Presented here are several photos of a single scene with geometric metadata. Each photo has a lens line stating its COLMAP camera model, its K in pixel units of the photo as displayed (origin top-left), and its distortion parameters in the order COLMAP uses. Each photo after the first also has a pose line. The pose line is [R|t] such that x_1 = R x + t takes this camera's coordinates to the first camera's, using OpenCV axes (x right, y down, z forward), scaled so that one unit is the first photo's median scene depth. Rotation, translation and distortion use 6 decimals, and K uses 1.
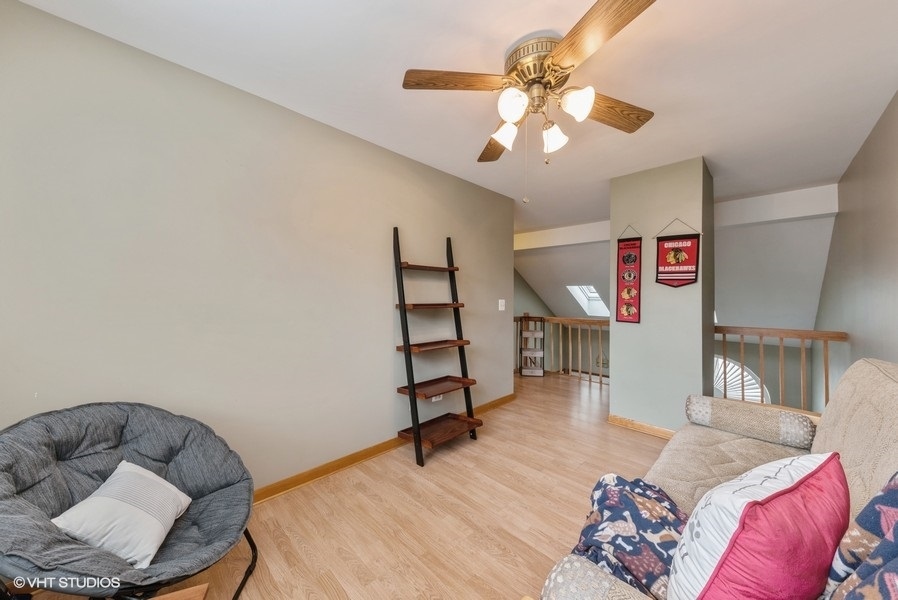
lens RADIAL K [[323.1, 0, 447.9], [0, 323.1, 291.4], [0, 0, 1]] dist [0.000086, -0.000045]
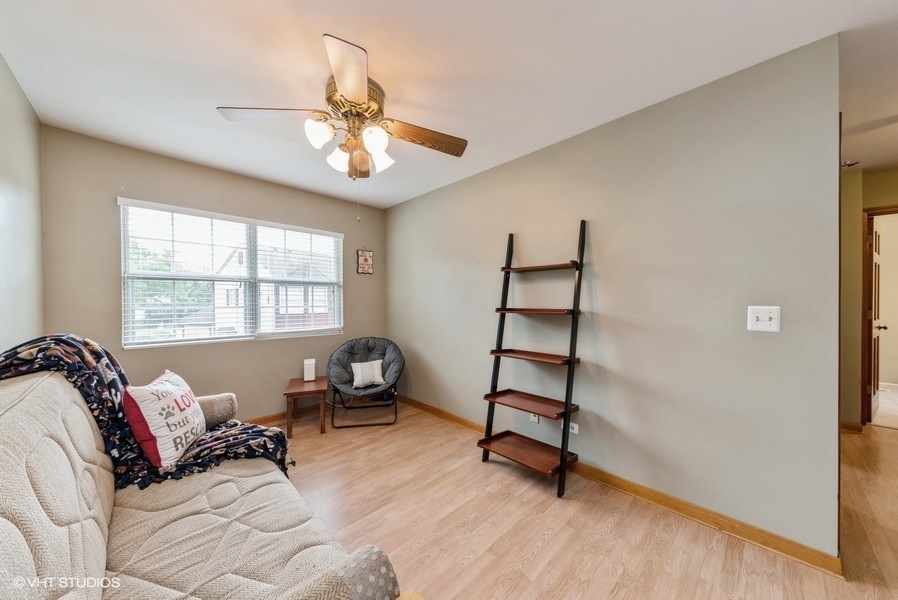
lens RADIAL K [[313.2, 0, 451.4], [0, 313.2, 306.8], [0, 0, 1]] dist [0.000235, 0.000013]
pose [[-0.024978, 0.011465, -0.999622, 0.929851], [0.012883, 0.999855, 0.011145, 0.024515], [0.999605, -0.012599, -0.025122, 0.920012]]
